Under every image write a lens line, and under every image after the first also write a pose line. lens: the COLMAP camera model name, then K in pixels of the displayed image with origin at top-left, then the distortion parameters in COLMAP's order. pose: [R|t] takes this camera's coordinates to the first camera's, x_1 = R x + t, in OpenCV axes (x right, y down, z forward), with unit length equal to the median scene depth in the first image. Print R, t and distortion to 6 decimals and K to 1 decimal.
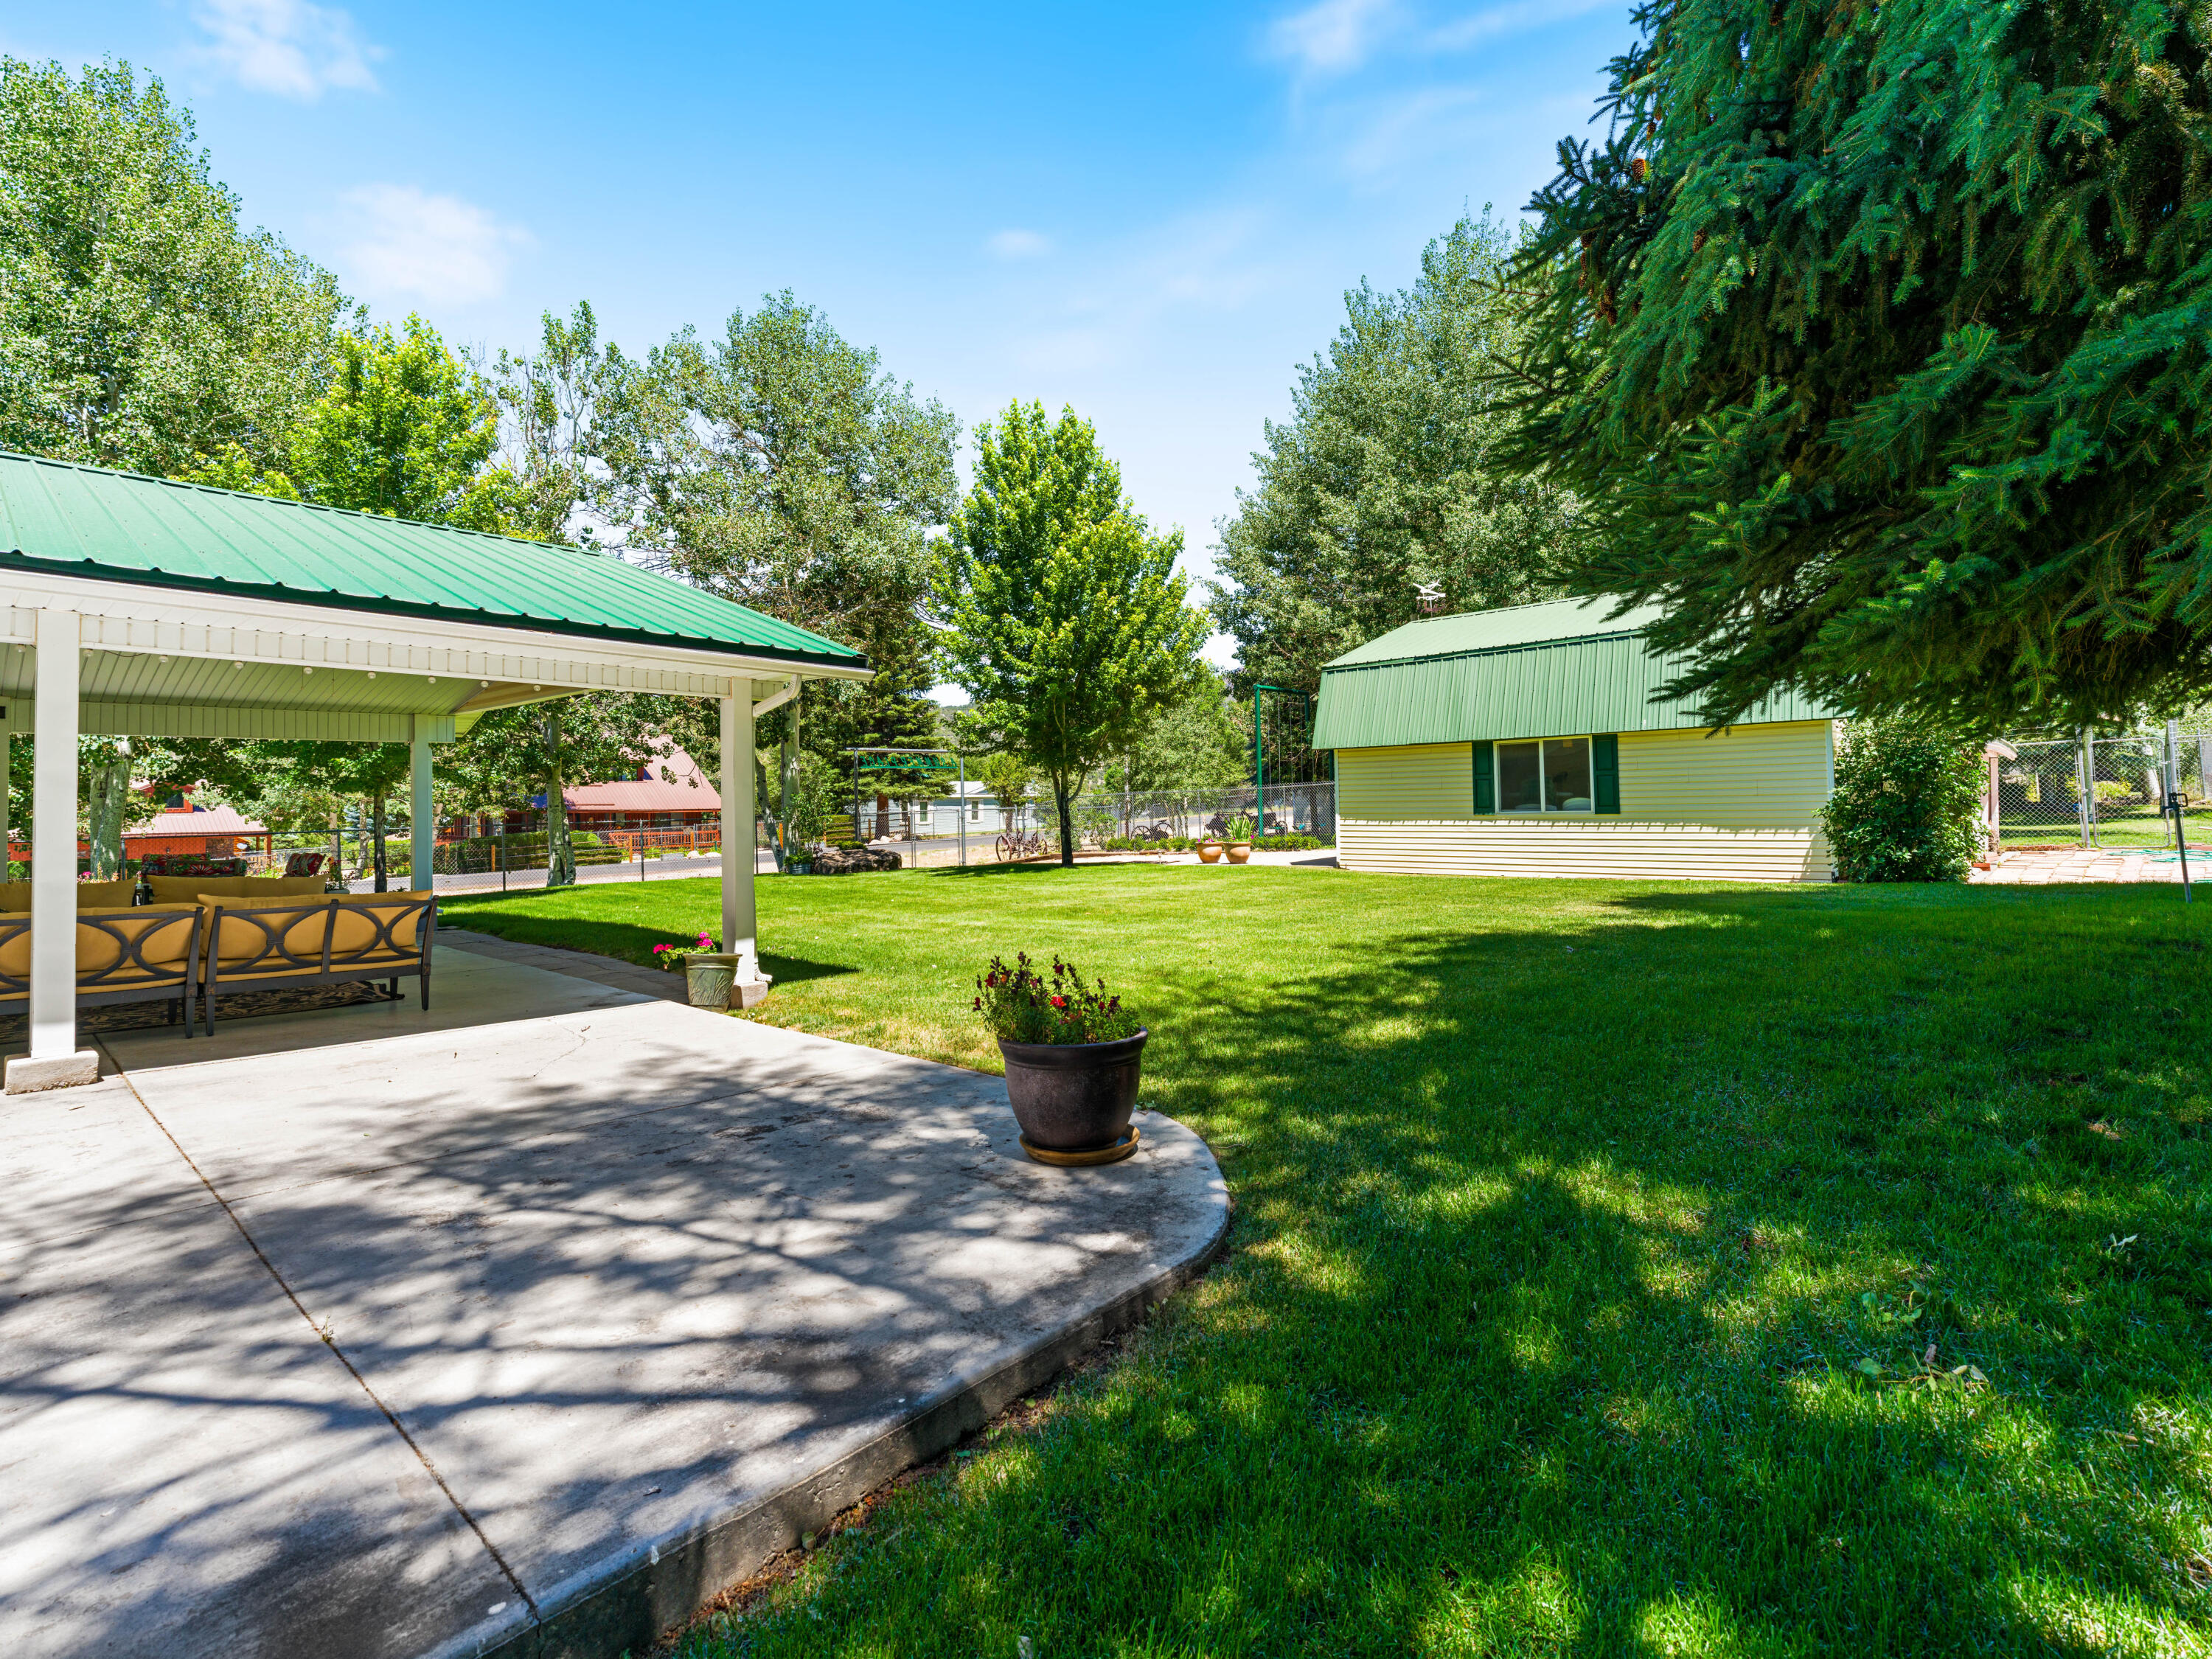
lens RADIAL K [[1026.5, 0, 1076.0], [0, 1026.5, 765.3], [0, 0, 1]] dist [0.004337, -0.001524]
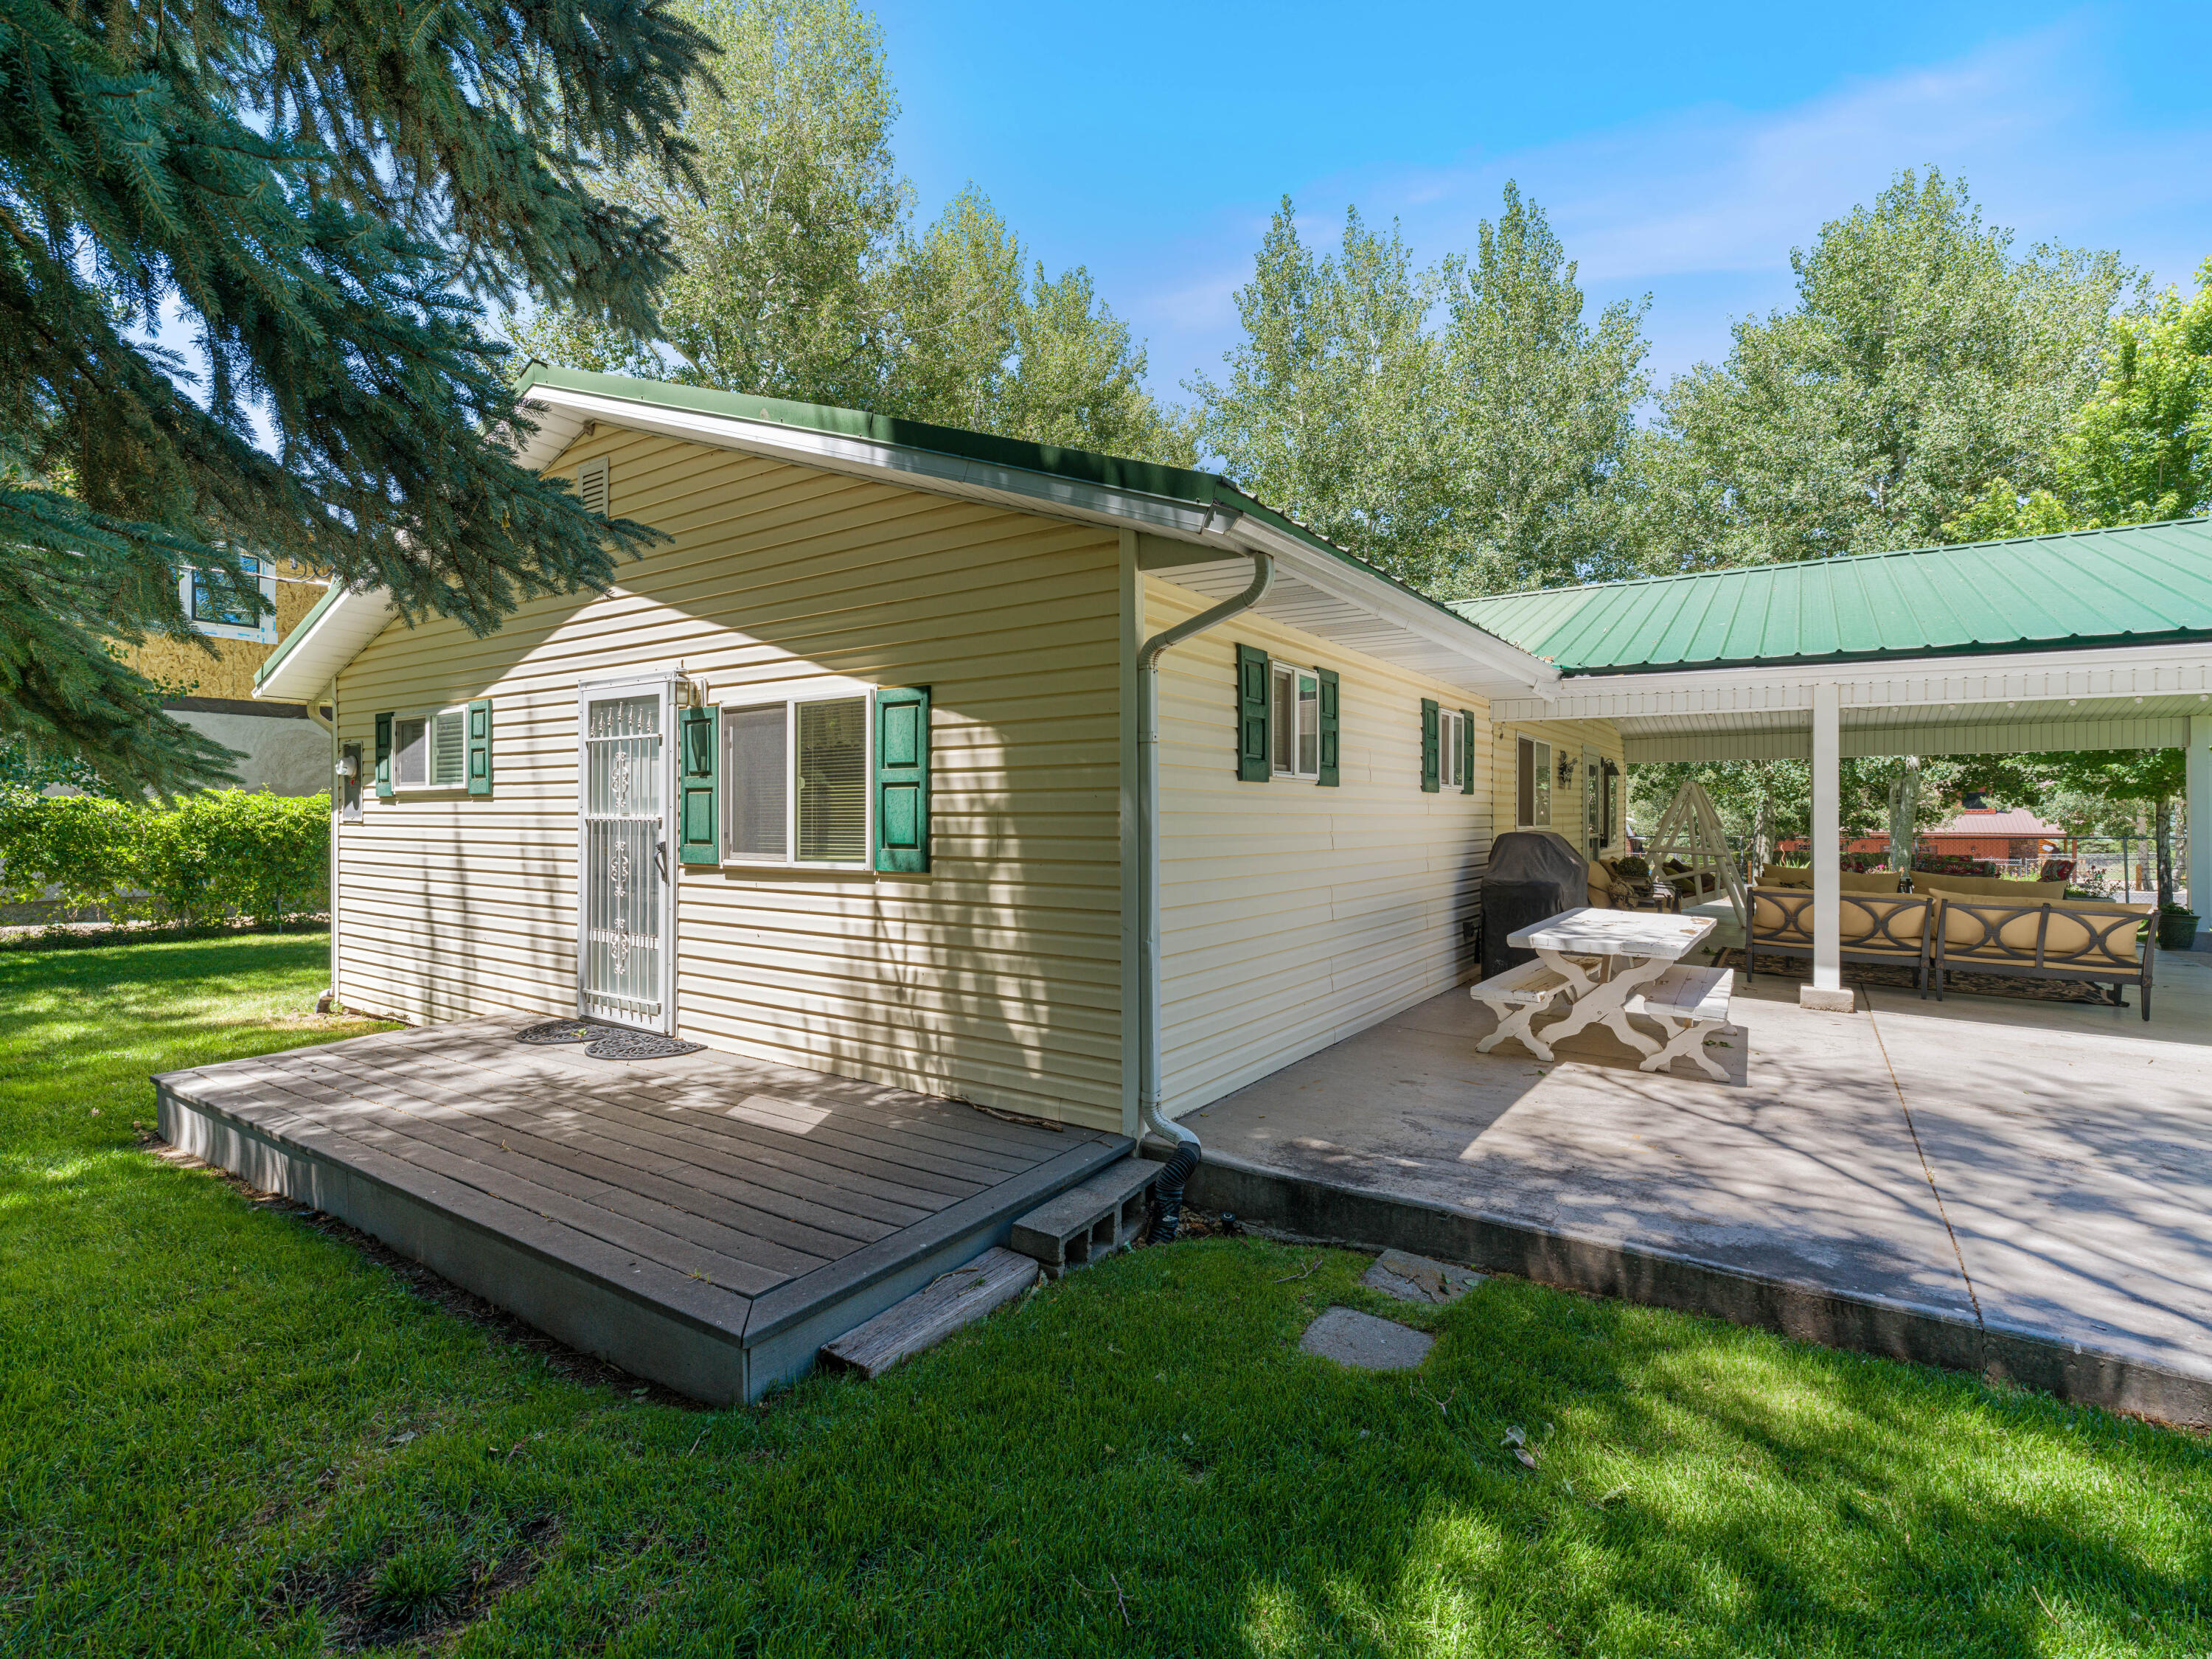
lens RADIAL K [[1026.5, 0, 1117.7], [0, 1026.5, 825.9], [0, 0, 1]] dist [0.004337, -0.001524]
pose [[0.142427, 0.024770, -0.989495, 0.221650], [0.035950, 0.998898, 0.030180, -0.022289], [0.989152, -0.039871, 0.141379, -0.143781]]
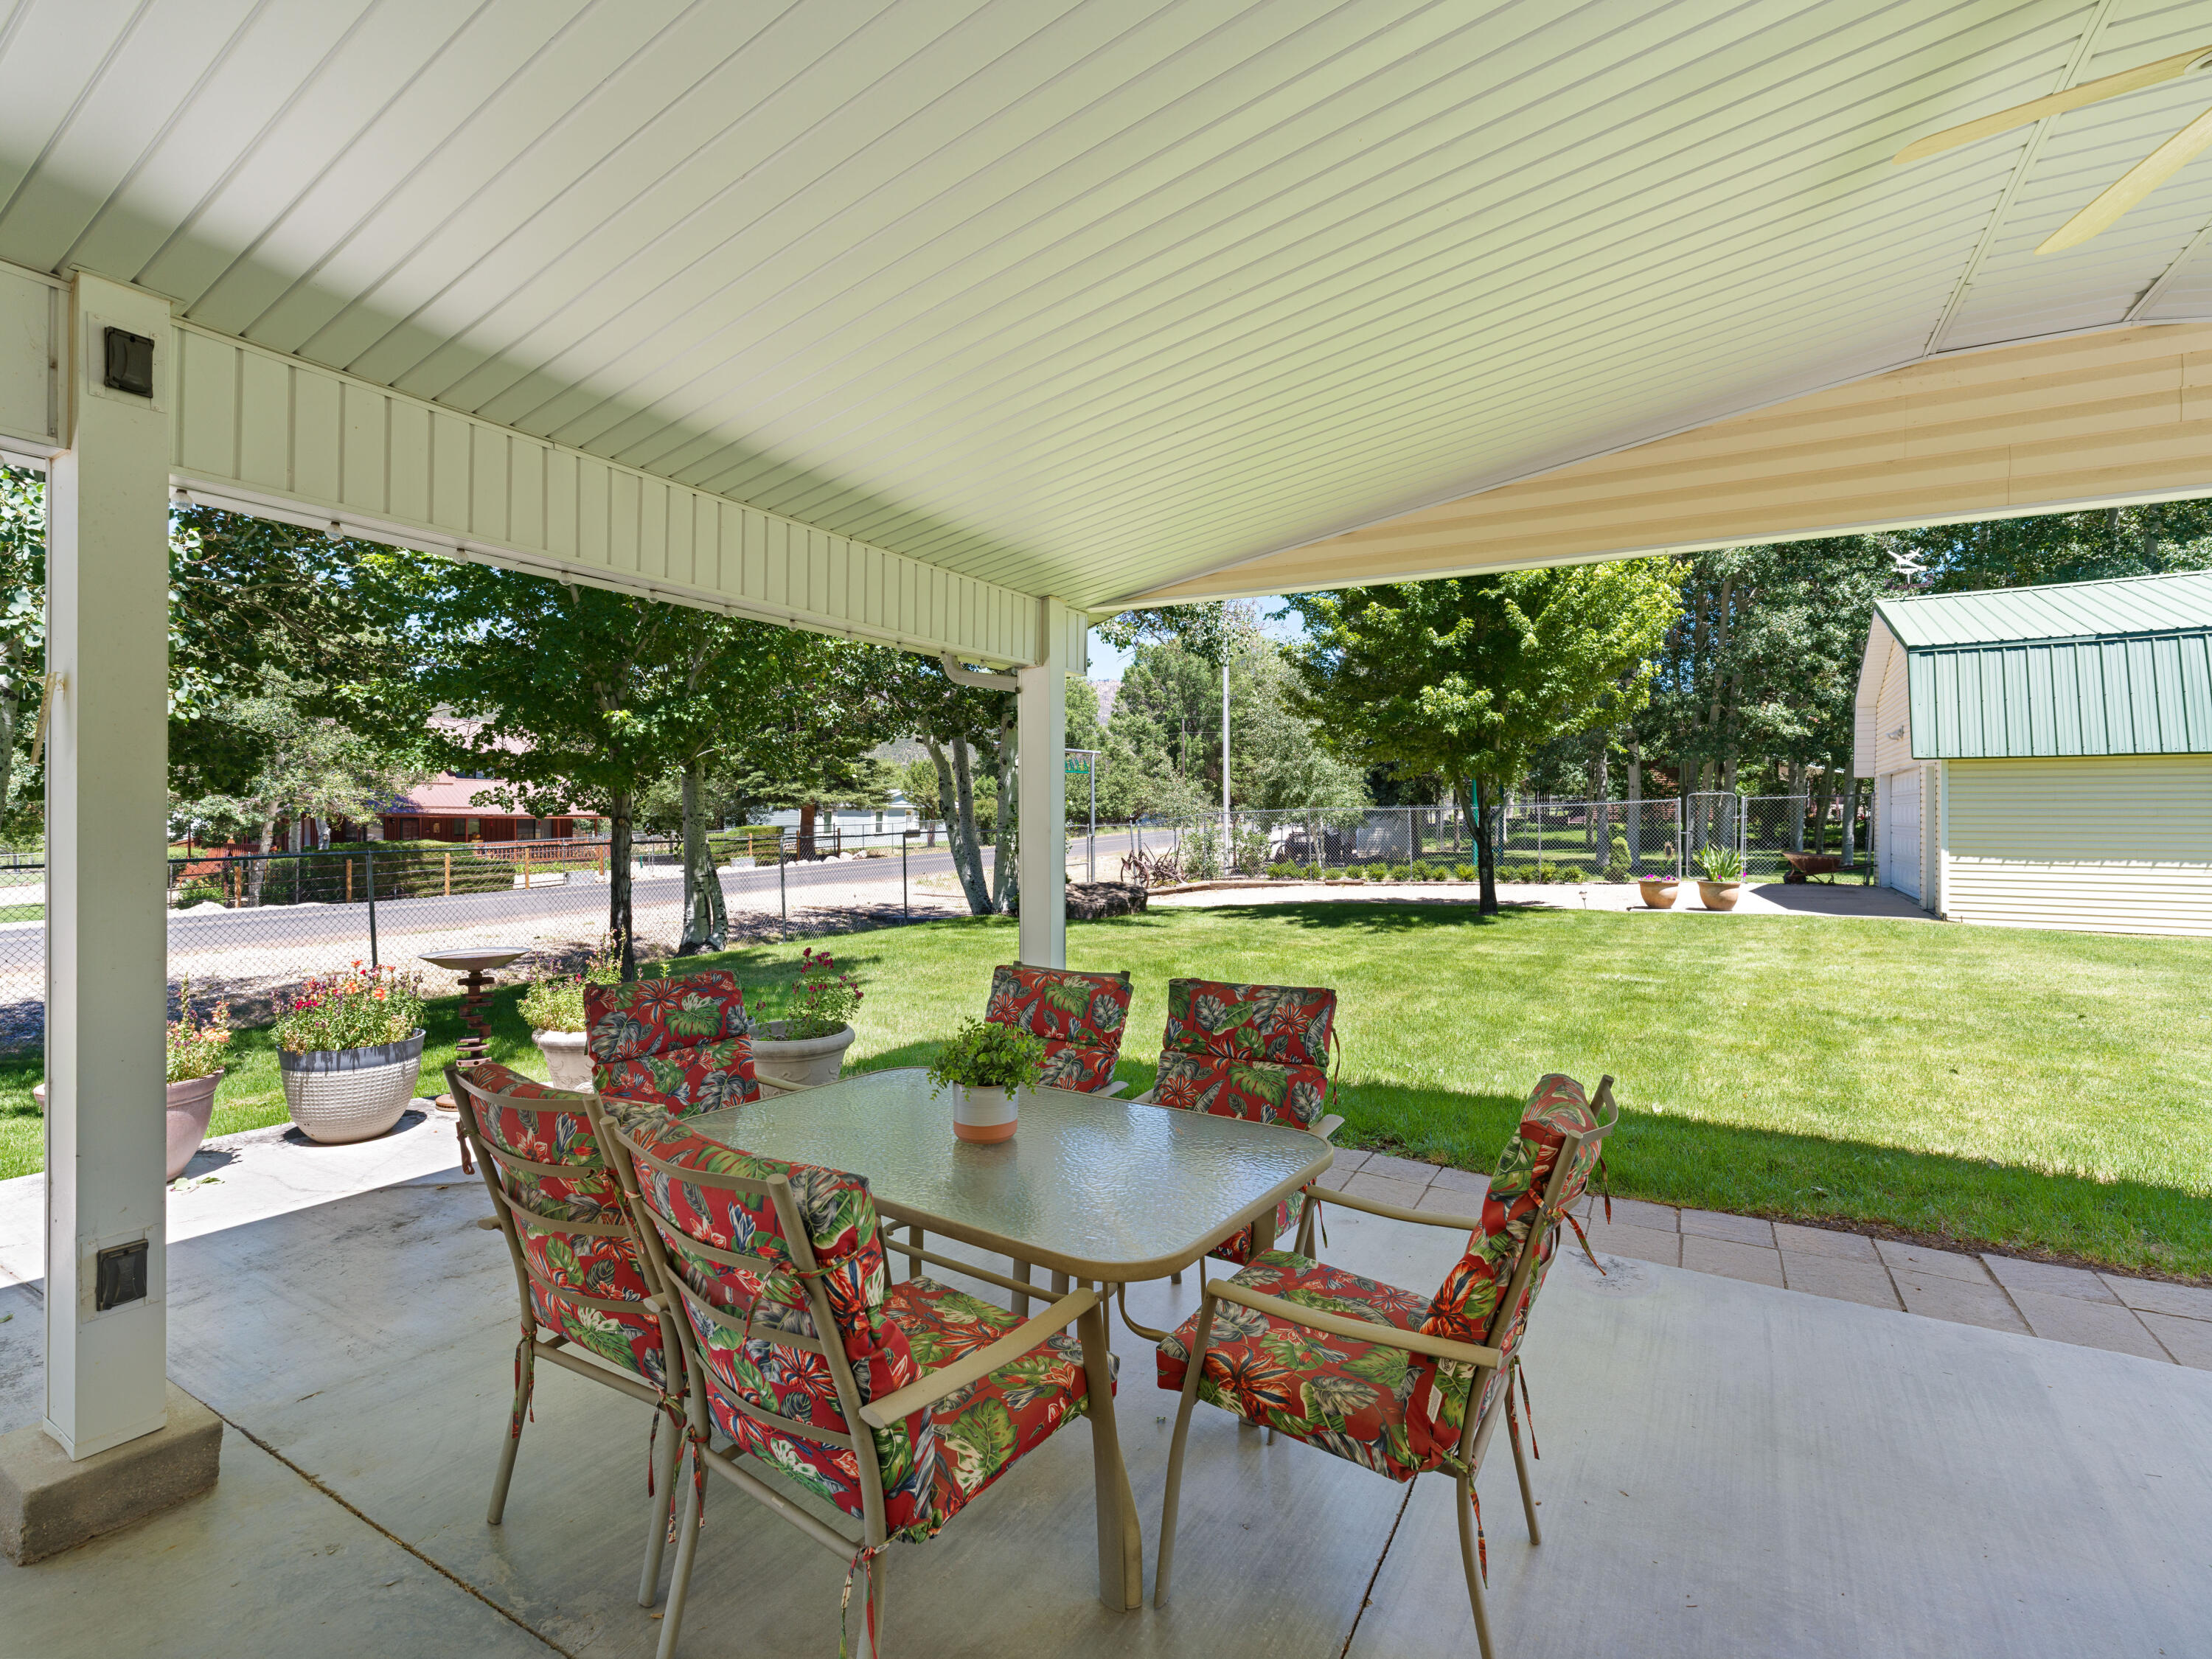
lens RADIAL K [[1026.5, 0, 1110.9], [0, 1026.5, 816.6], [0, 0, 1]] dist [0.004337, -0.001524]
pose [[0.976015, 0.019587, 0.216820, -0.617217], [-0.027459, 0.999066, 0.033351, 0.022047], [-0.215965, -0.038505, 0.975642, 0.521431]]
